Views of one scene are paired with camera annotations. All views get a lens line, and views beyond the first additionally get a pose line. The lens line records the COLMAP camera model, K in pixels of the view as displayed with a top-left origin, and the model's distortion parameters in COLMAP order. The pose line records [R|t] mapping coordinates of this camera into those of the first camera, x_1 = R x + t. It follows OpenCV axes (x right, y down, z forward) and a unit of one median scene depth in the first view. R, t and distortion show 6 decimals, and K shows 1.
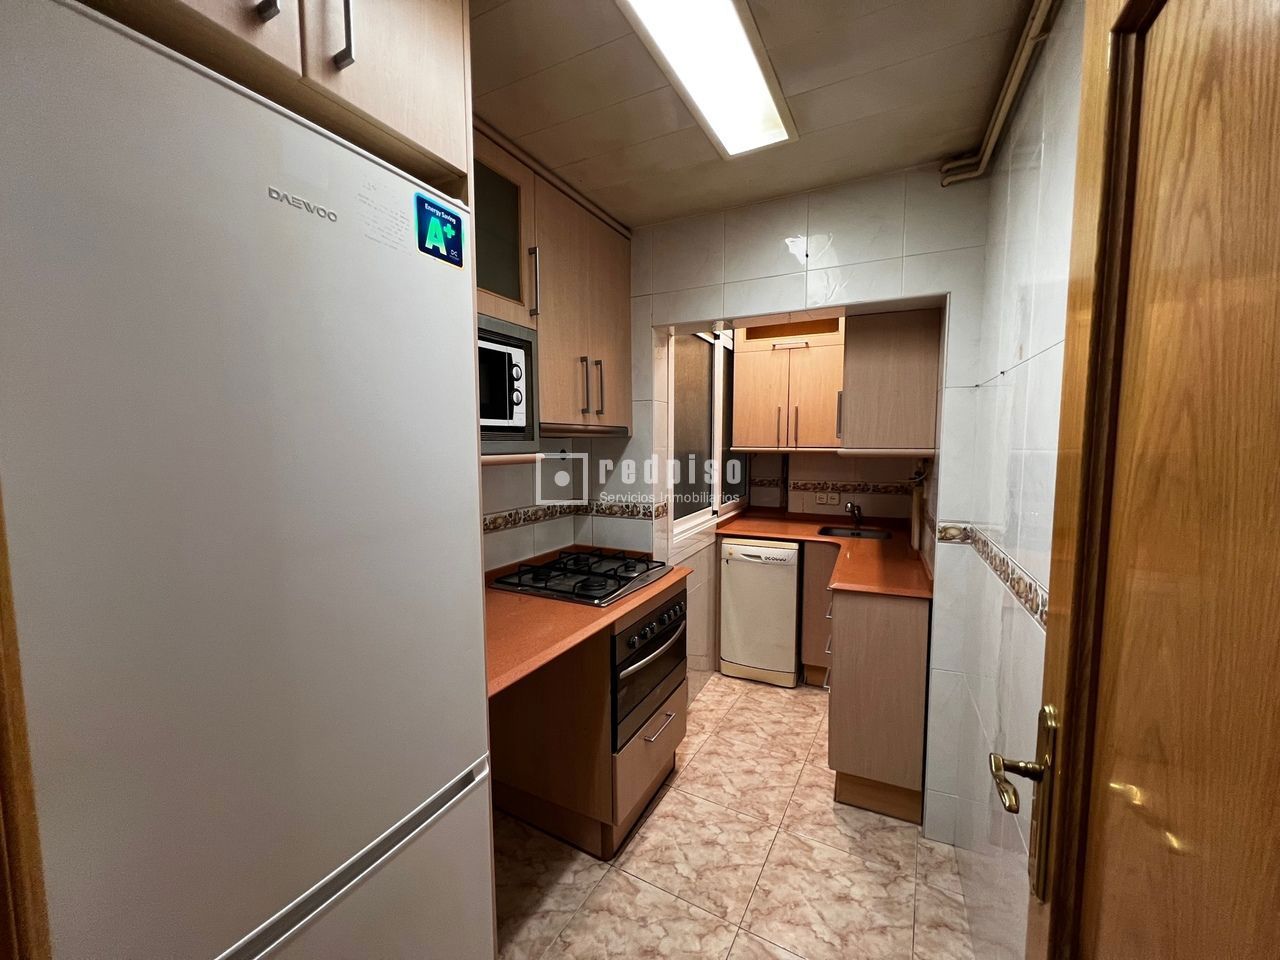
lens RADIAL K [[502.0, 0, 642.9], [0, 502.0, 480.8], [0, 0, 1]] dist [-0.003456, -0.000359]
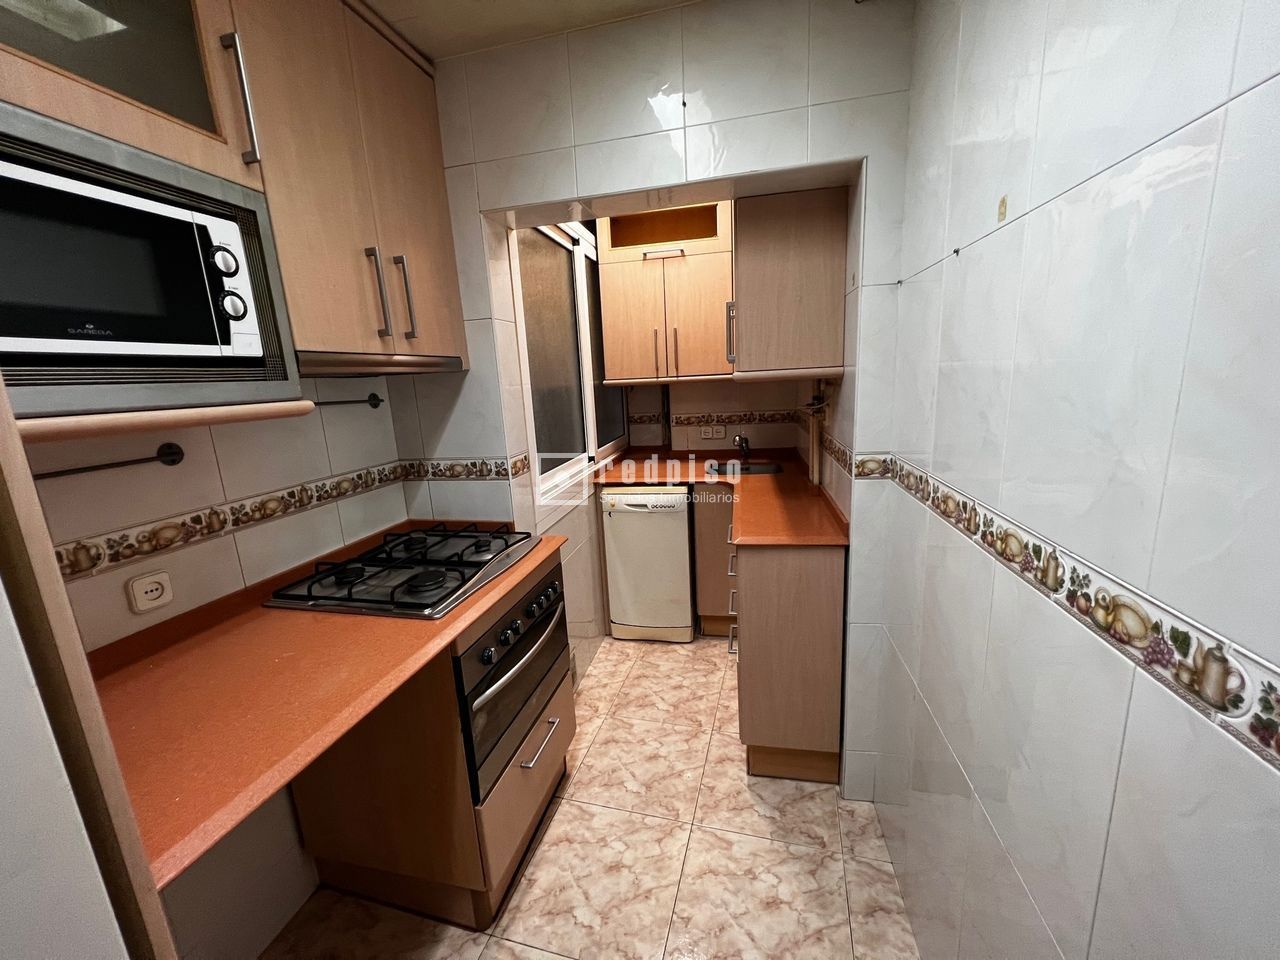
lens RADIAL K [[502.0, 0, 642.9], [0, 502.0, 480.8], [0, 0, 1]] dist [-0.003456, -0.000359]
pose [[0.968738, -0.096309, 0.228631, 0.047400], [0.068111, 0.989409, 0.128186, -0.005164], [-0.238555, -0.108606, 0.965037, 0.238408]]
